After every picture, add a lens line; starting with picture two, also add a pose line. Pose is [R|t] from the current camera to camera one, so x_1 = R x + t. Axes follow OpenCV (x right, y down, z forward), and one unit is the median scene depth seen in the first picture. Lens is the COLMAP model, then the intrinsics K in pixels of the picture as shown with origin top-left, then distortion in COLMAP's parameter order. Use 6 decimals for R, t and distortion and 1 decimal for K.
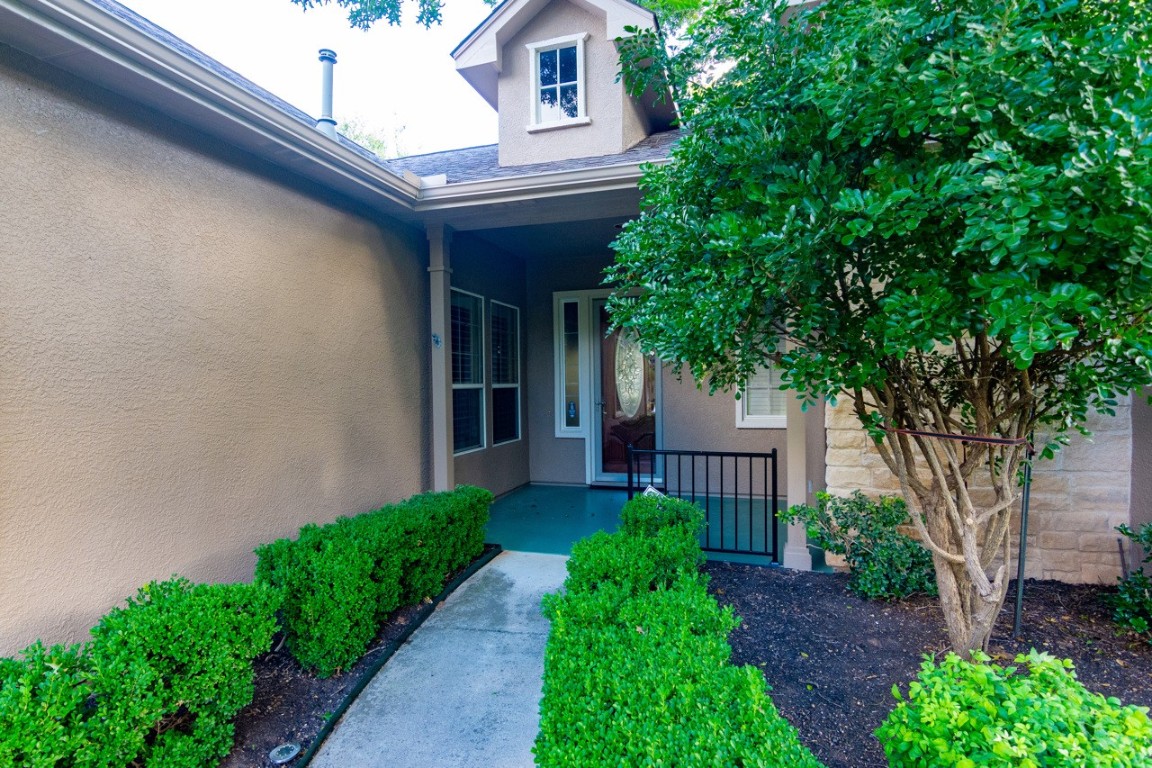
lens RADIAL K [[562.1, 0, 576.0], [0, 562.1, 384.0], [0, 0, 1]] dist [-0.000168, 0.000046]
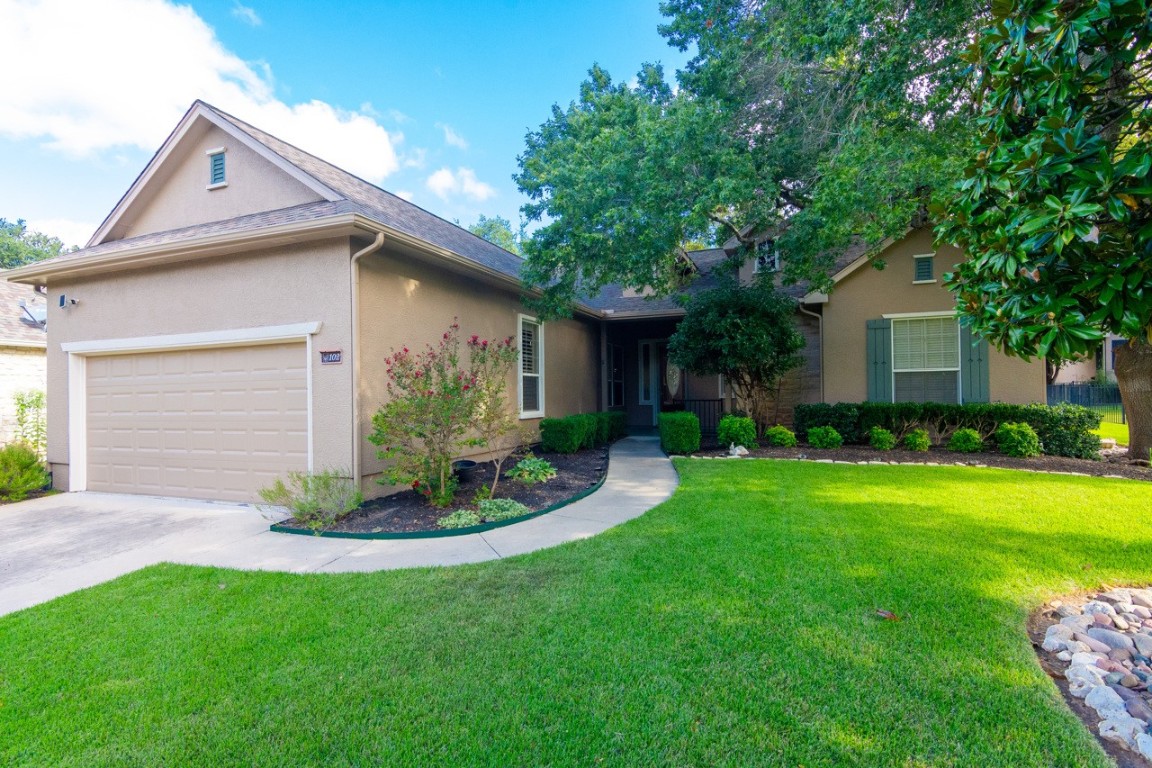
lens RADIAL K [[562.1, 0, 576.0], [0, 562.1, 384.0], [0, 0, 1]] dist [-0.000168, 0.000046]
pose [[0.997217, 0.003632, -0.074466, -0.121613], [-0.005543, 0.999660, -0.025483, 0.070835], [0.074348, 0.025825, 0.996898, -1.250087]]
